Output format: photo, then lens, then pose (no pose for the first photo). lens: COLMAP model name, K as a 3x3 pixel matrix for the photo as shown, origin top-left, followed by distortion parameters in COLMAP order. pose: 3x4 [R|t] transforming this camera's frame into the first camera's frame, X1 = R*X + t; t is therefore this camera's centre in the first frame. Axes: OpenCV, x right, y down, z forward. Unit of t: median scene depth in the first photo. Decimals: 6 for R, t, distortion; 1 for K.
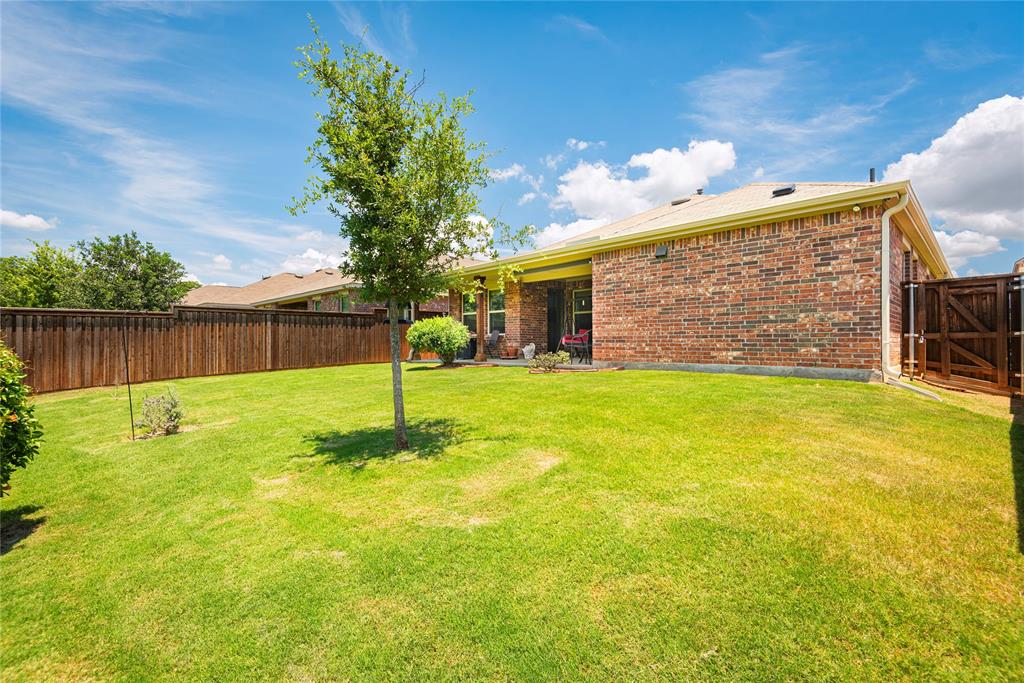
lens RADIAL K [[460.2, 0, 508.7], [0, 460.2, 336.3], [0, 0, 1]] dist [0.022747, -0.012891]
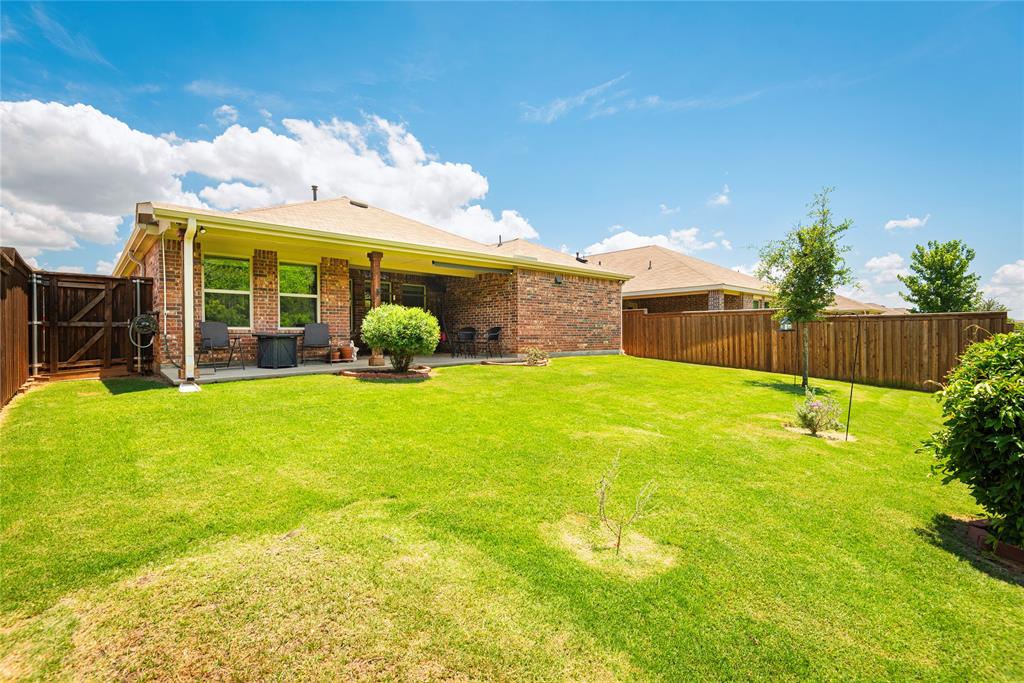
lens RADIAL K [[460.2, 0, 510.2], [0, 460.2, 339.3], [0, 0, 1]] dist [0.022747, -0.012891]
pose [[0.023740, -0.008801, 0.999679, -1.071012], [-0.013600, 0.999866, 0.009125, 0.002481], [-0.999626, -0.013812, 0.023617, 0.999353]]
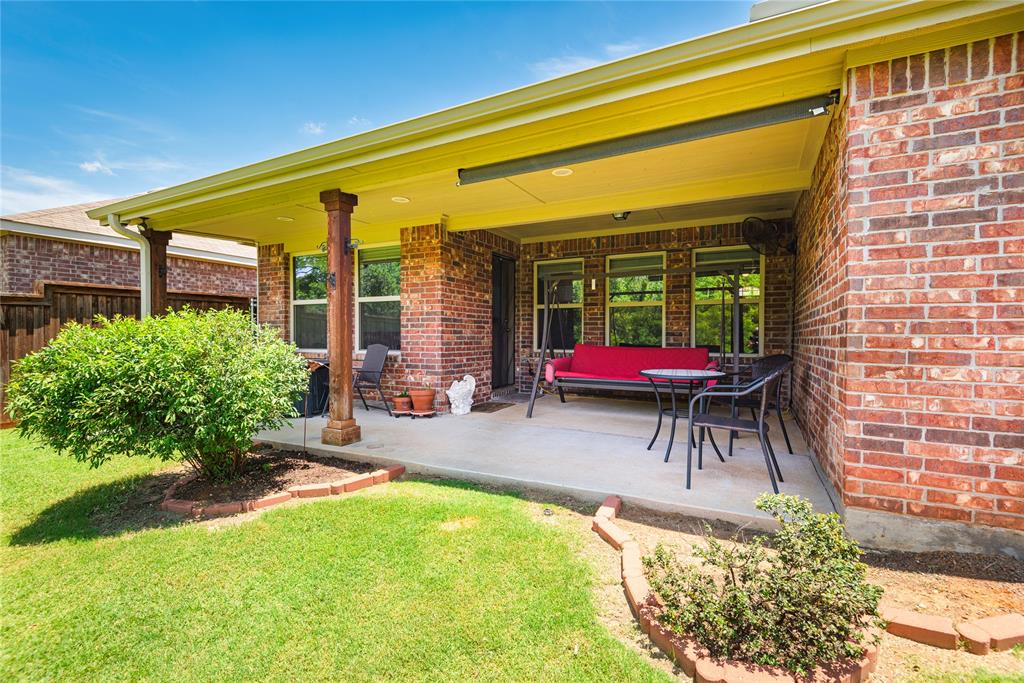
lens RADIAL K [[460.2, 0, 509.8], [0, 460.2, 337.4], [0, 0, 1]] dist [0.022747, -0.012891]
pose [[0.949979, 0.003550, 0.312295, -0.065602], [-0.009890, 0.999776, 0.018722, -0.040597], [-0.312158, -0.020874, 0.949801, 0.830024]]
